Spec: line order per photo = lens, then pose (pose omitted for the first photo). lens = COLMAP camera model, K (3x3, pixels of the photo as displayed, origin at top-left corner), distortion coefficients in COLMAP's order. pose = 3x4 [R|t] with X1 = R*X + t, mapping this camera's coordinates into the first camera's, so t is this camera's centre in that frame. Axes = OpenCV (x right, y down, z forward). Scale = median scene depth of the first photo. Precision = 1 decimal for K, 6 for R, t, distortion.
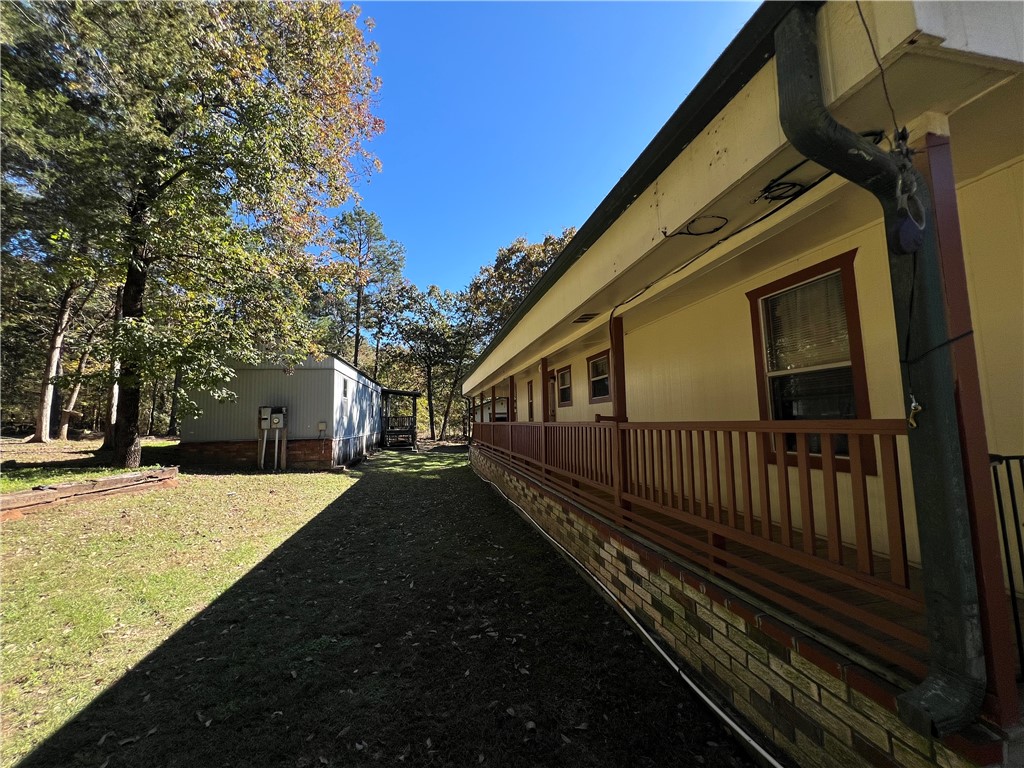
lens RADIAL K [[410.1, 0, 508.7], [0, 410.1, 380.3], [0, 0, 1]] dist [-0.001273, 0.000227]
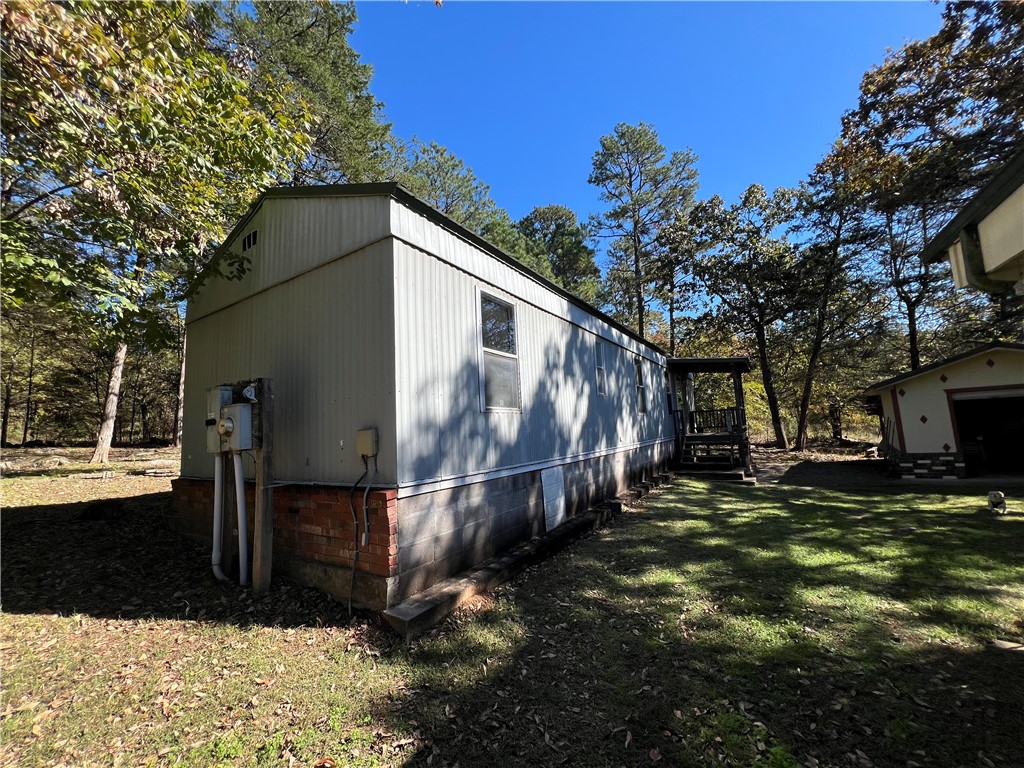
lens RADIAL K [[410.1, 0, 508.7], [0, 410.1, 380.3], [0, 0, 1]] dist [-0.001273, 0.000227]
pose [[0.734873, -0.096260, -0.671339, -0.080962], [0.096840, 0.994626, -0.036609, 0.037501], [0.671255, -0.038110, 0.740246, 0.360076]]
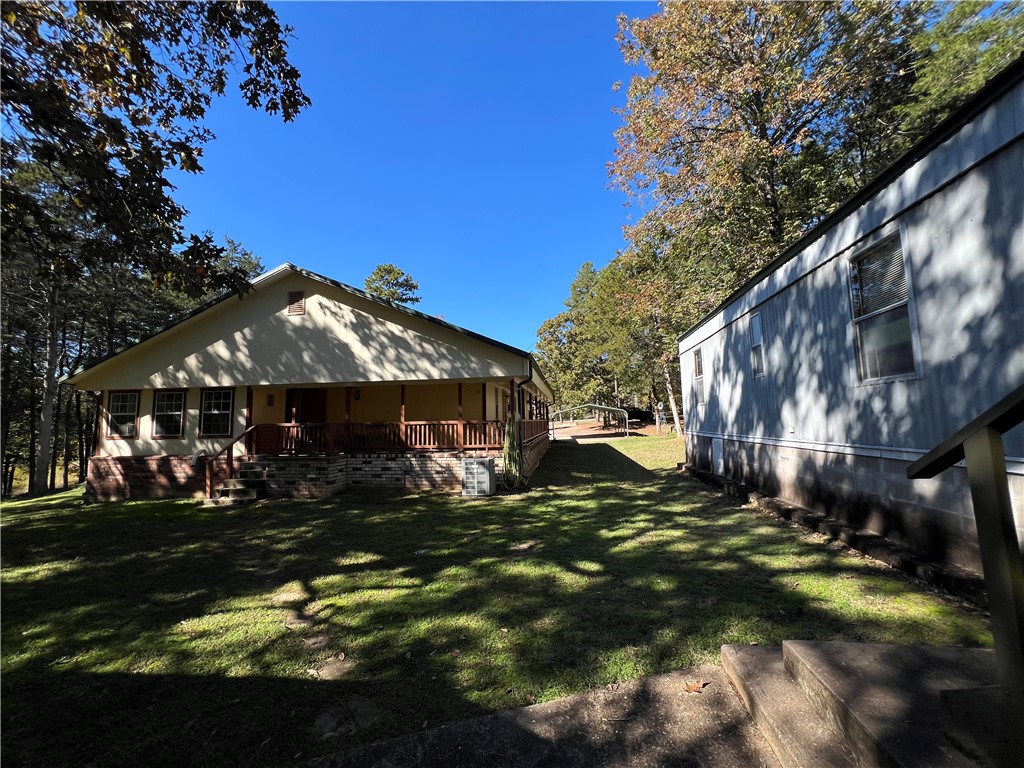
lens RADIAL K [[410.1, 0, 508.7], [0, 410.1, 380.3], [0, 0, 1]] dist [-0.001273, 0.000227]
pose [[-0.939111, 0.087516, 0.332283, -0.155302], [0.021023, 0.979845, -0.198651, 0.086165], [-0.342971, -0.179570, -0.922023, 0.838747]]
